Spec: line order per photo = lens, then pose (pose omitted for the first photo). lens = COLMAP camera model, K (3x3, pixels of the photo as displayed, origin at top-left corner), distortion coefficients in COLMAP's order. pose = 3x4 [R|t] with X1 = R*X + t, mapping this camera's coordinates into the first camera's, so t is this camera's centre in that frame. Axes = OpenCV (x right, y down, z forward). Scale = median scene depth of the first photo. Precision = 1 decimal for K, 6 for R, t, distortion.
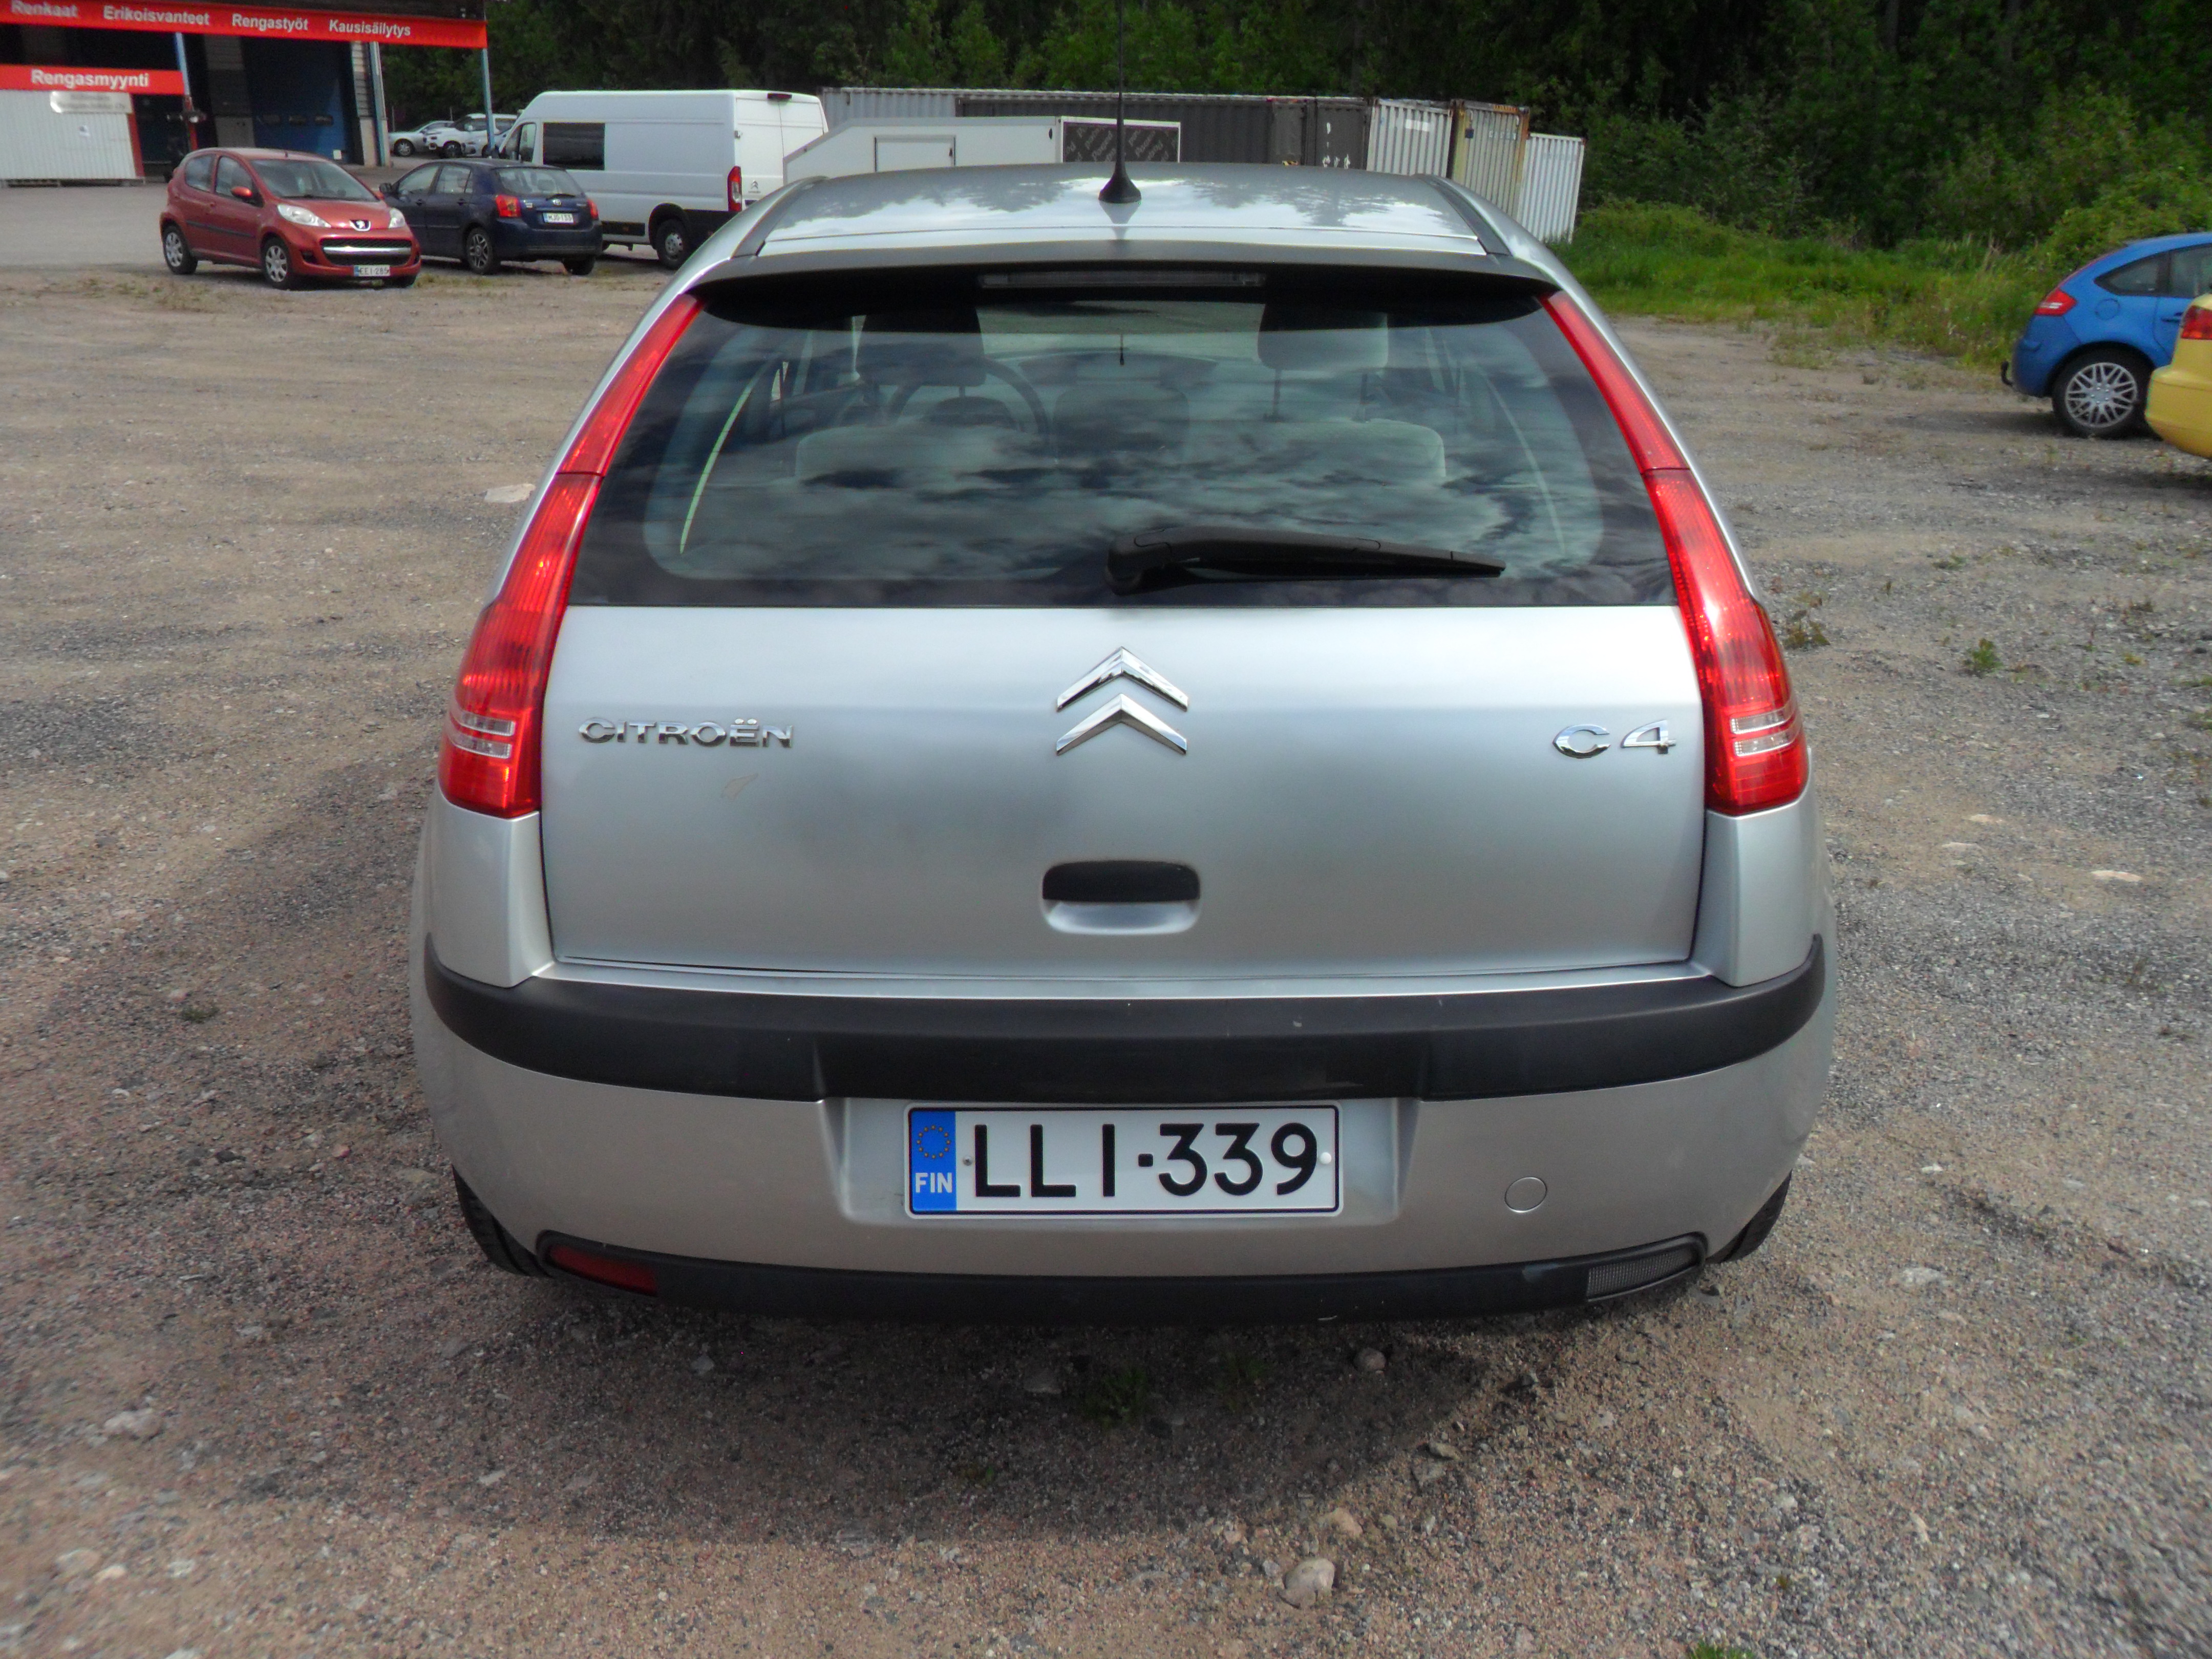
lens RADIAL K [[1770.9, 0, 1106.0], [0, 1770.9, 829.5], [0, 0, 1]] dist [-0.012700, 0.004014]
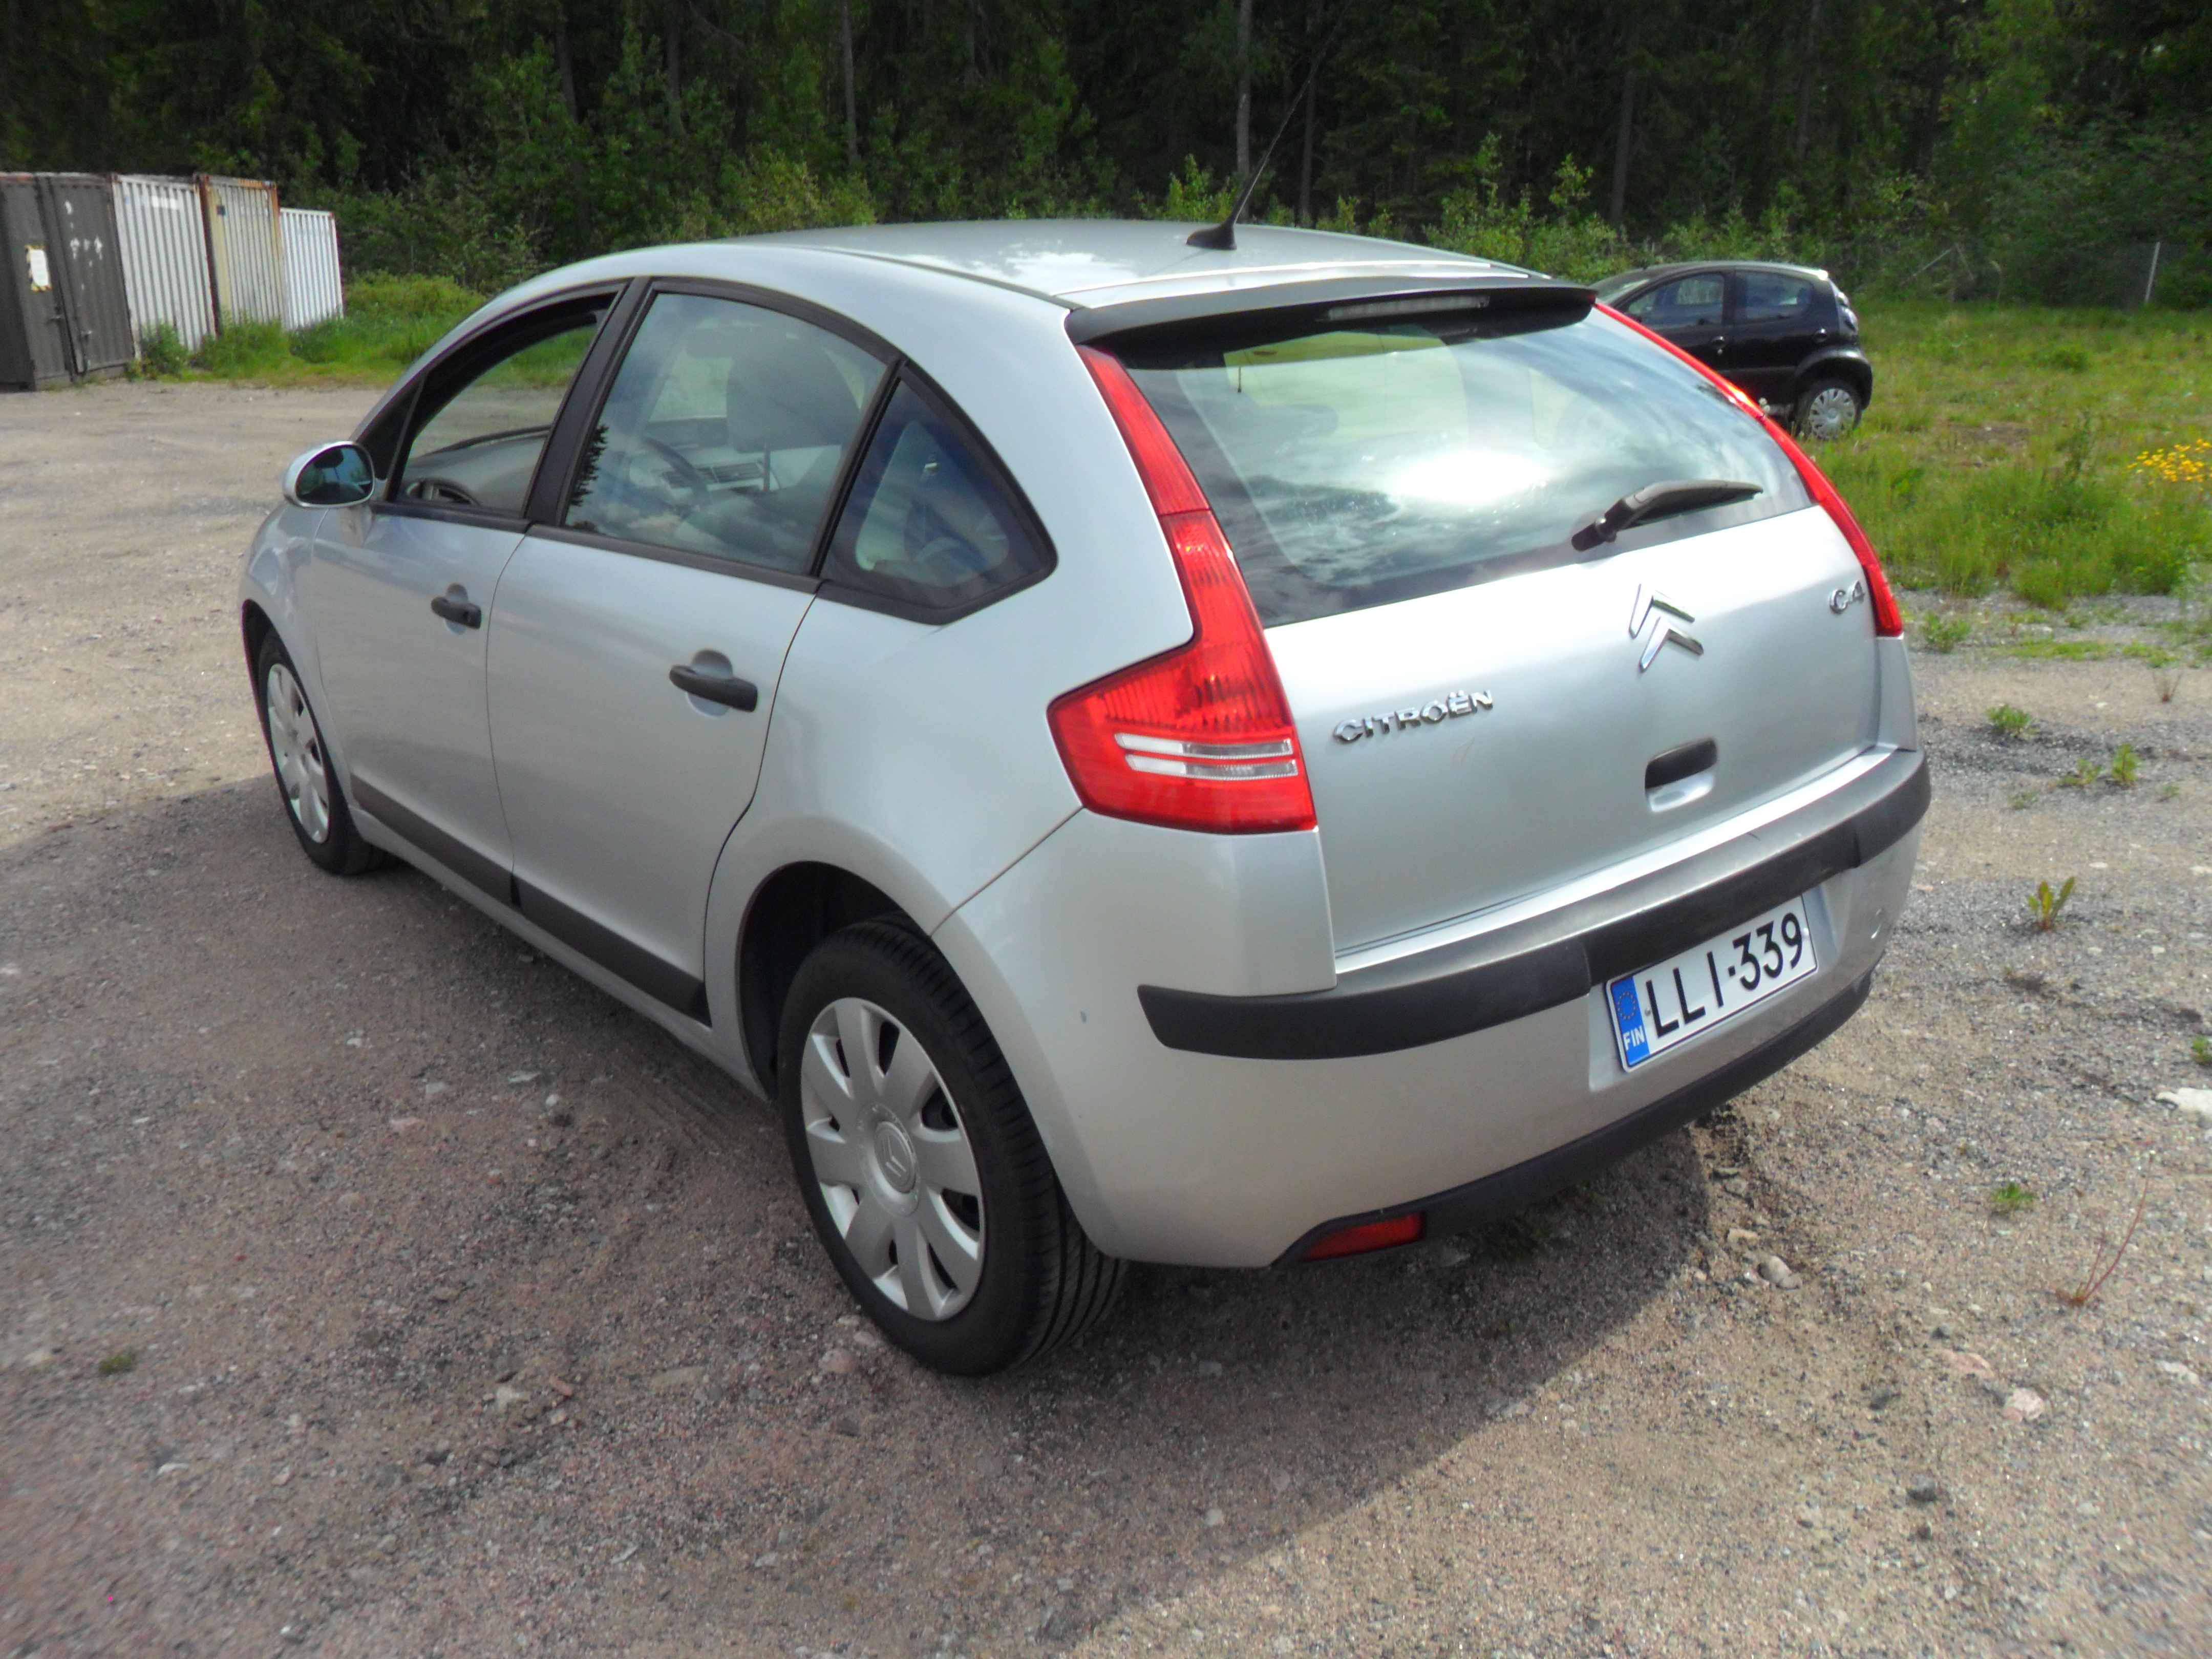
lens RADIAL K [[1770.9, 0, 1106.0], [0, 1770.9, 829.5], [0, 0, 1]] dist [-0.012700, 0.004014]
pose [[0.772186, -0.229248, 0.592600, -0.069715], [0.250018, 0.967035, 0.048313, -0.005792], [-0.584140, 0.110854, 0.804047, 0.014356]]
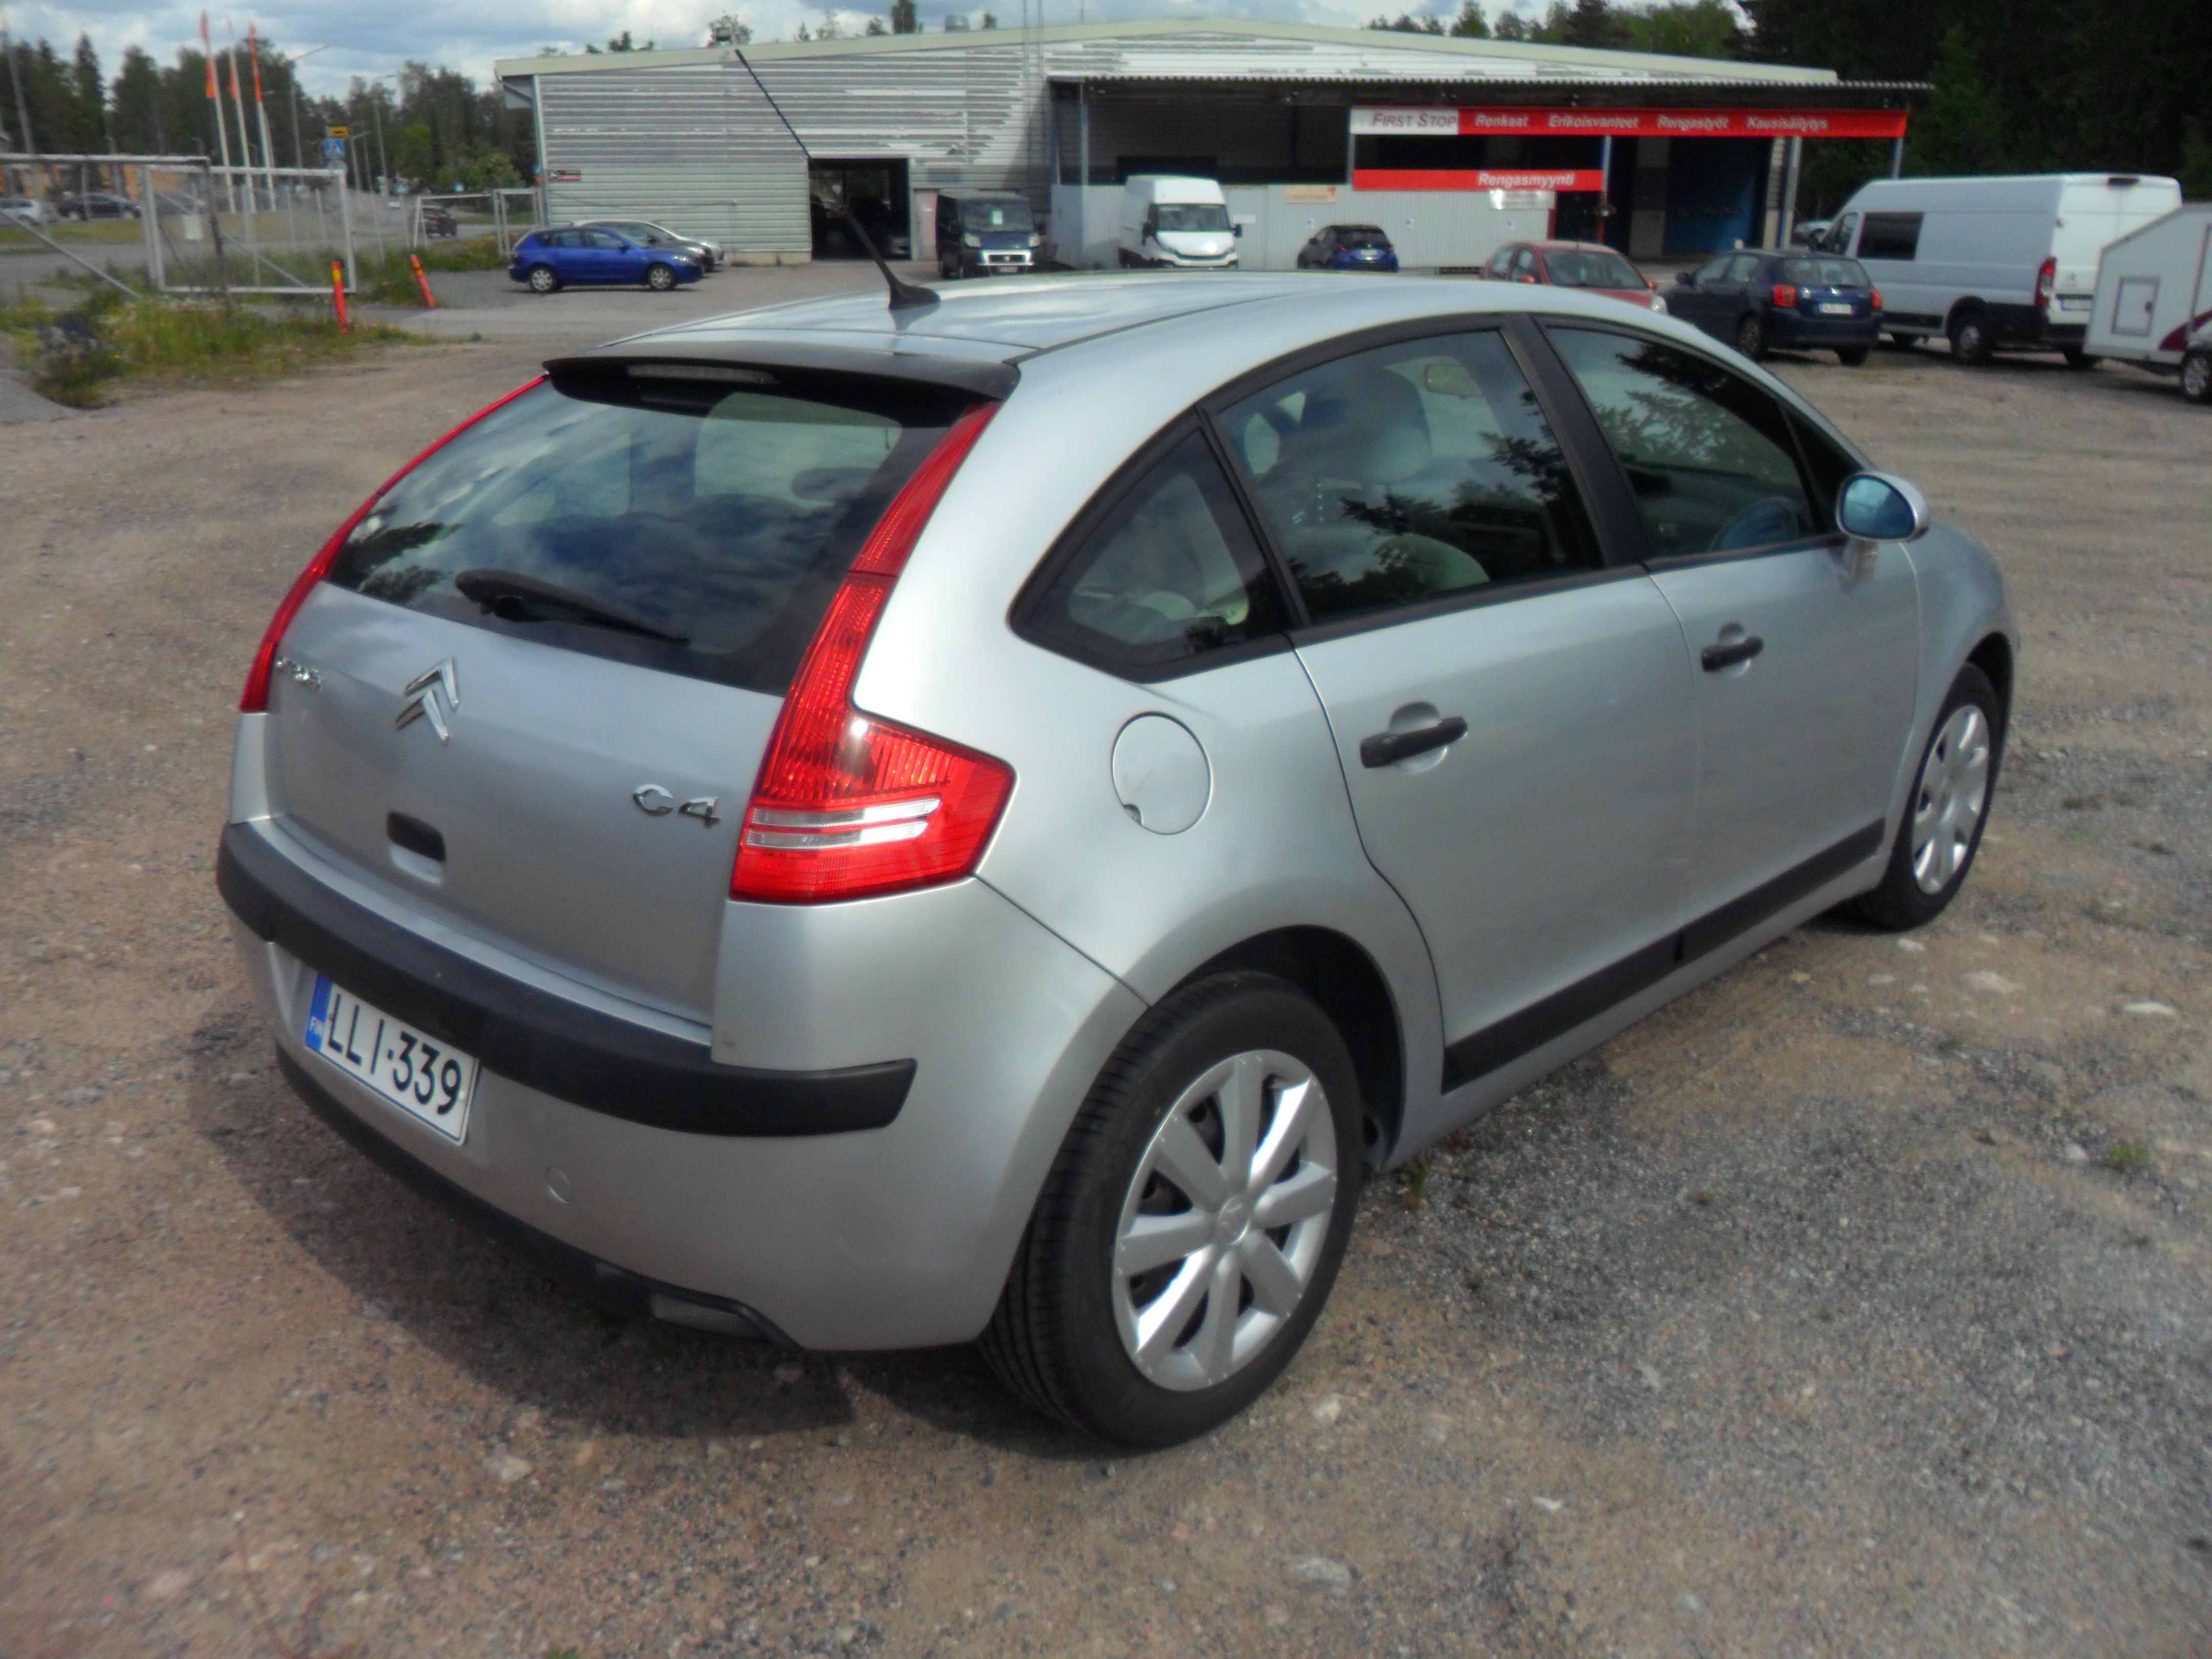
lens RADIAL K [[1770.9, 0, 1106.0], [0, 1770.9, 829.5], [0, 0, 1]] dist [-0.012700, 0.004014]
pose [[0.738696, 0.203949, -0.642443, 0.076870], [-0.232417, 0.971741, 0.041249, -0.009156], [0.632701, 0.118844, 0.765222, 0.022090]]
